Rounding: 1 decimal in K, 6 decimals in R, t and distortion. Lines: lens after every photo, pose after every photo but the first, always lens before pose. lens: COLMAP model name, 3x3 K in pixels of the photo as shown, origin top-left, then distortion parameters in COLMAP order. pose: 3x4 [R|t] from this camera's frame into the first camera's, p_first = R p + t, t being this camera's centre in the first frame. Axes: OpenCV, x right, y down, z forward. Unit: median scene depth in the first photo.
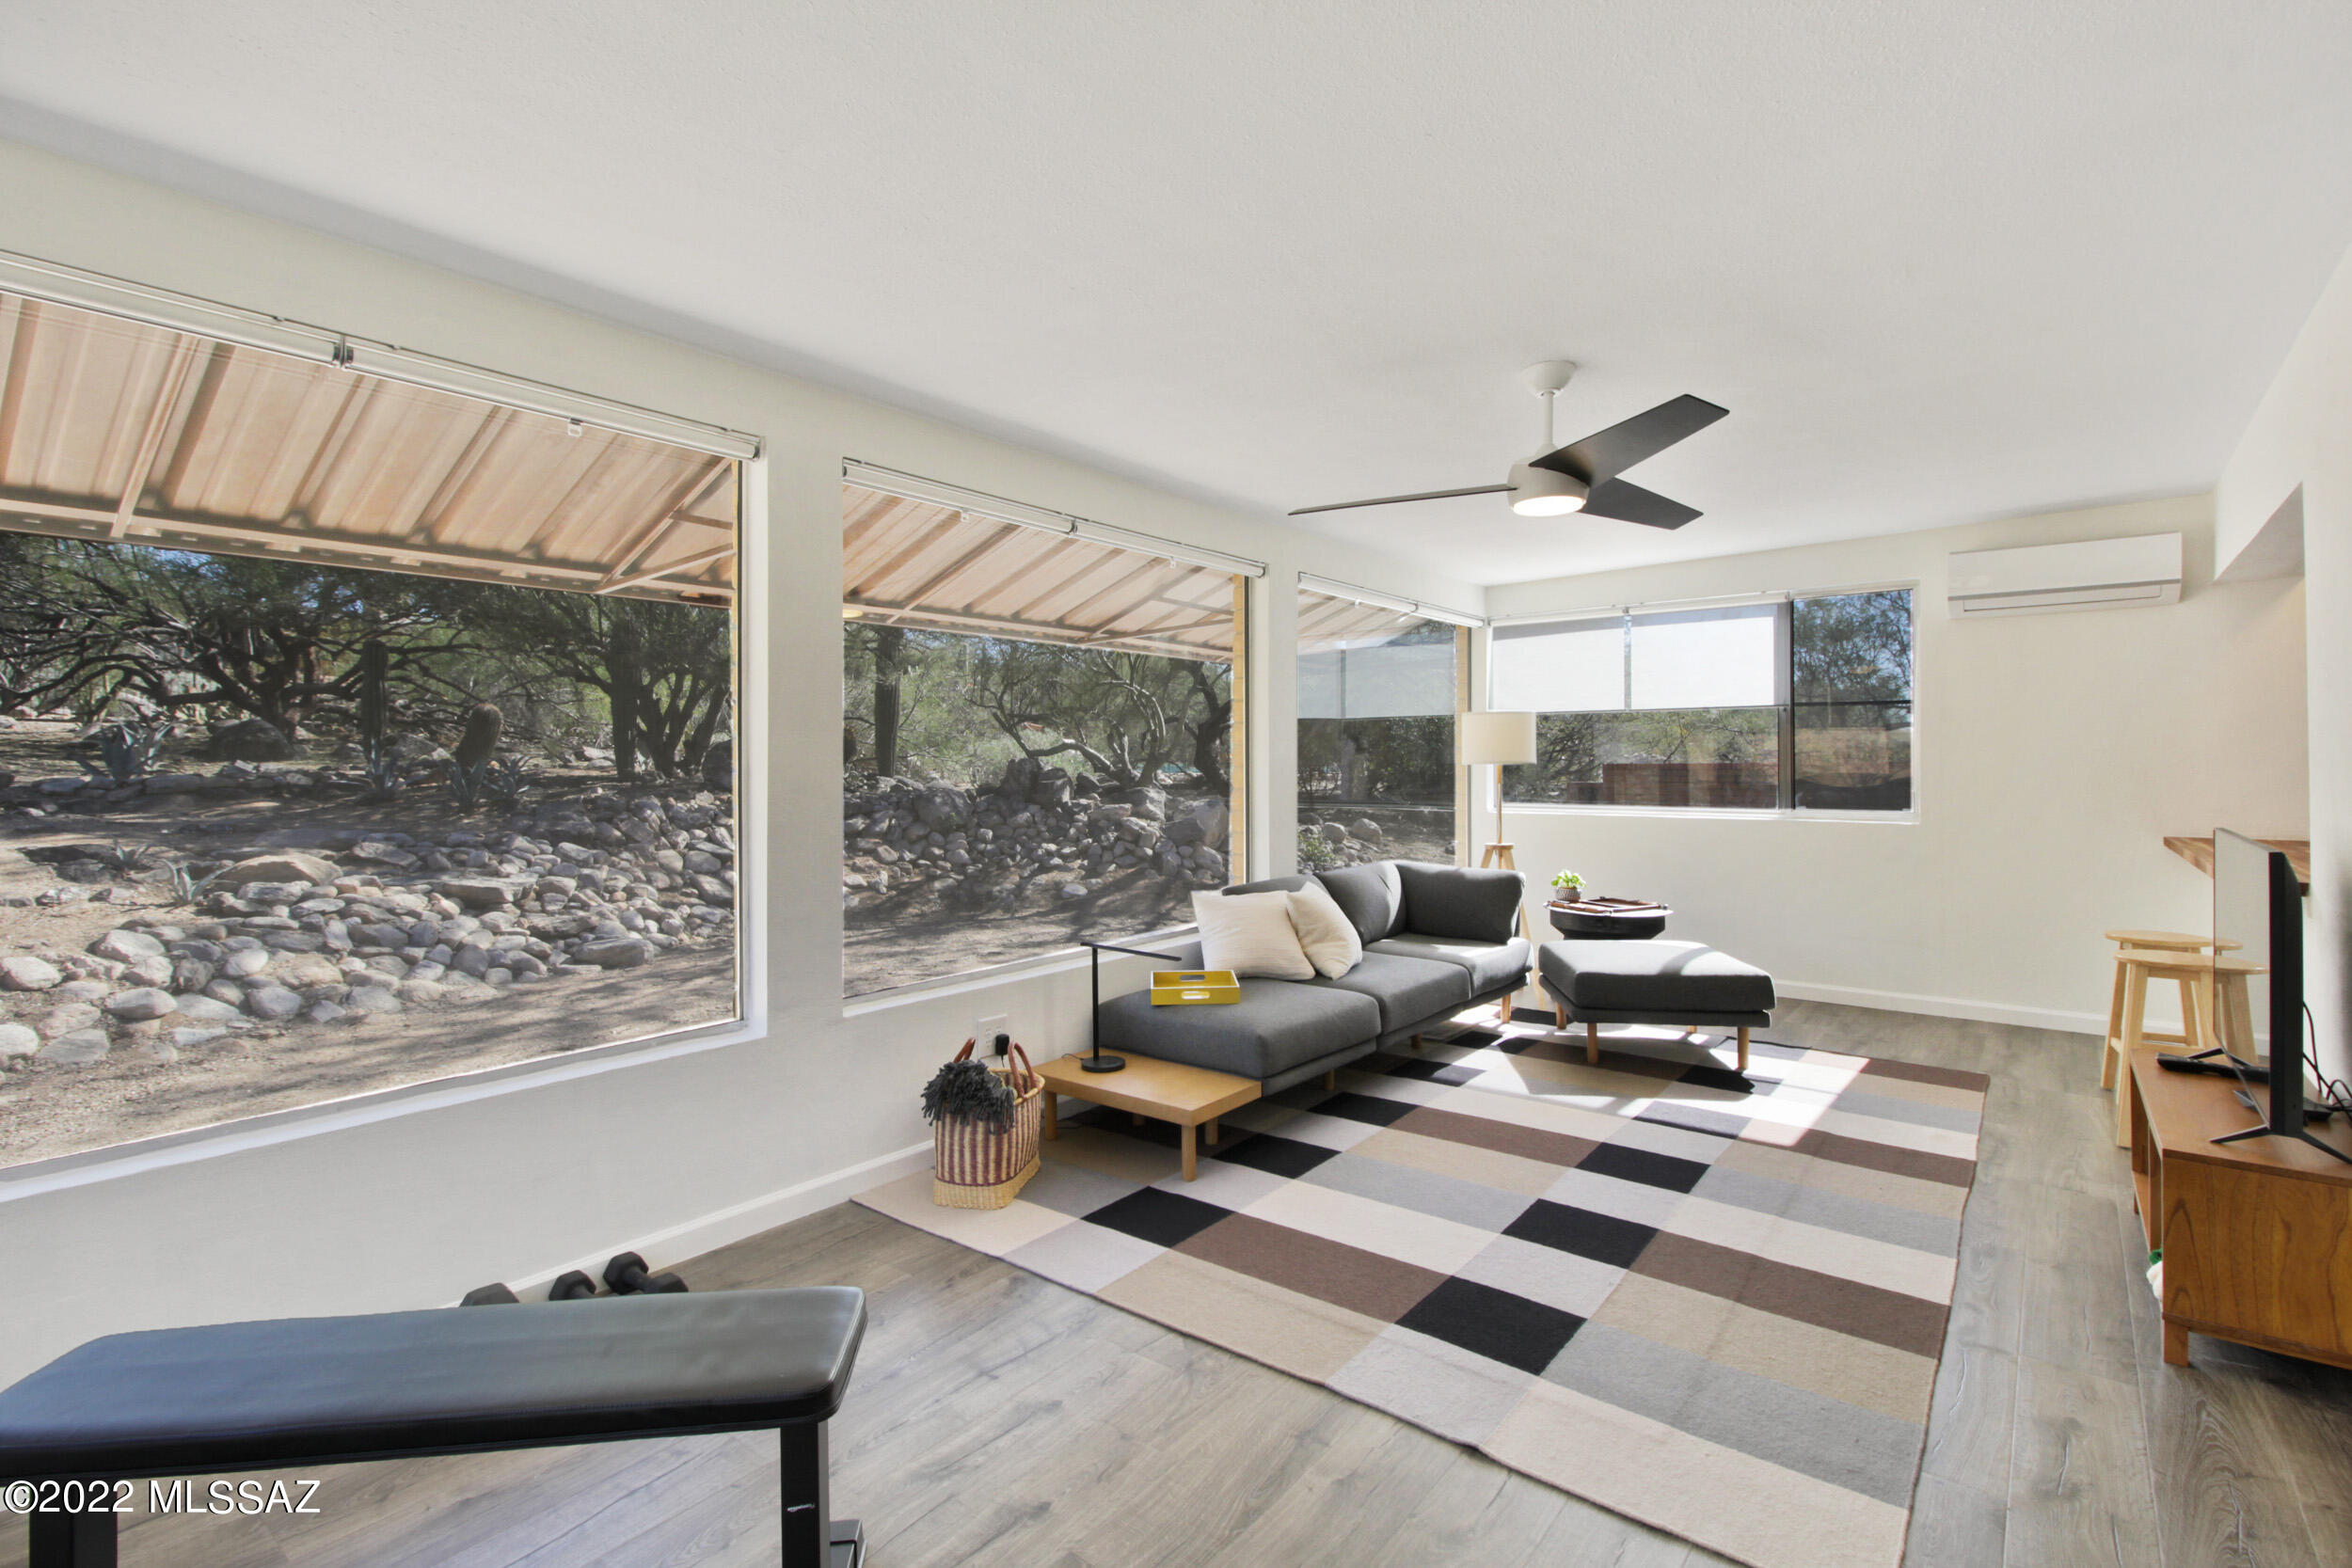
lens RADIAL K [[1097.9, 0, 1167.3], [0, 1097.9, 731.1], [0, 0, 1]] dist [0.003443, -0.000096]
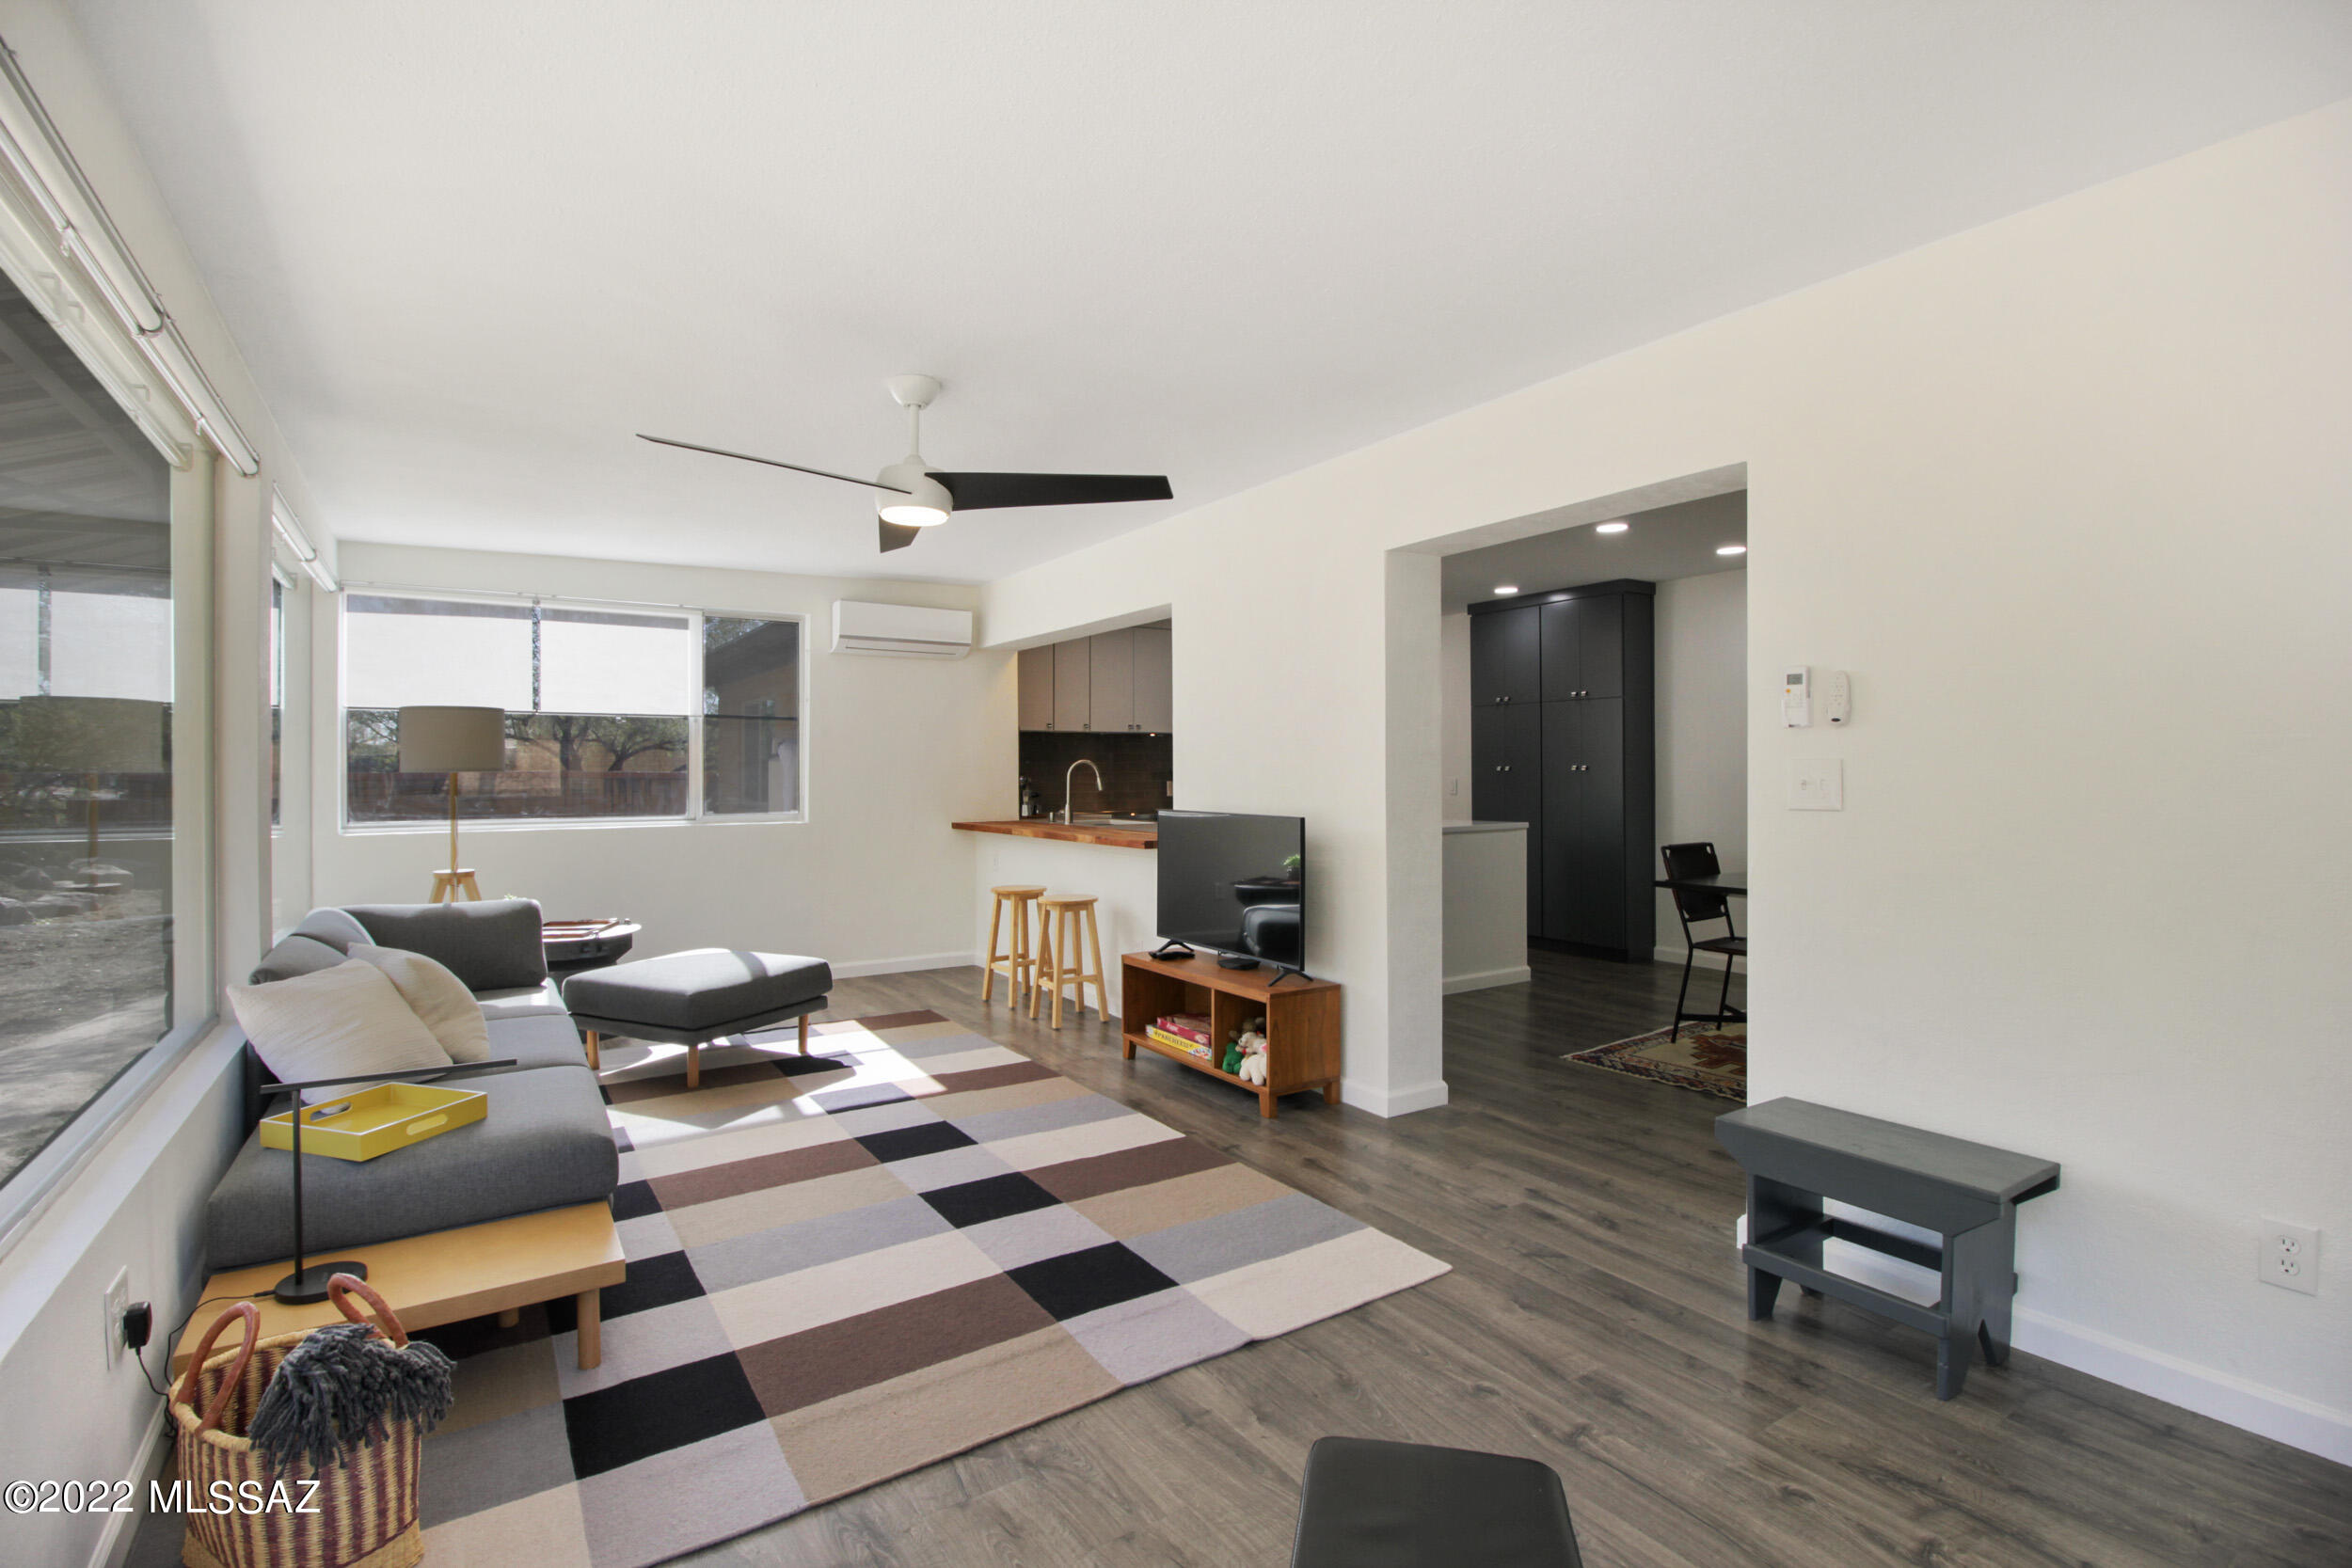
lens RADIAL K [[1096.6, 0, 1177.3], [0, 1096.6, 764.6], [0, 0, 1]] dist [-0.015880, -0.000927]
pose [[0.291169, 0.006554, 0.956649, -0.556855], [-0.025401, 0.999677, 0.000882, 0.018753], [-0.956334, -0.024557, 0.291242, 0.474418]]
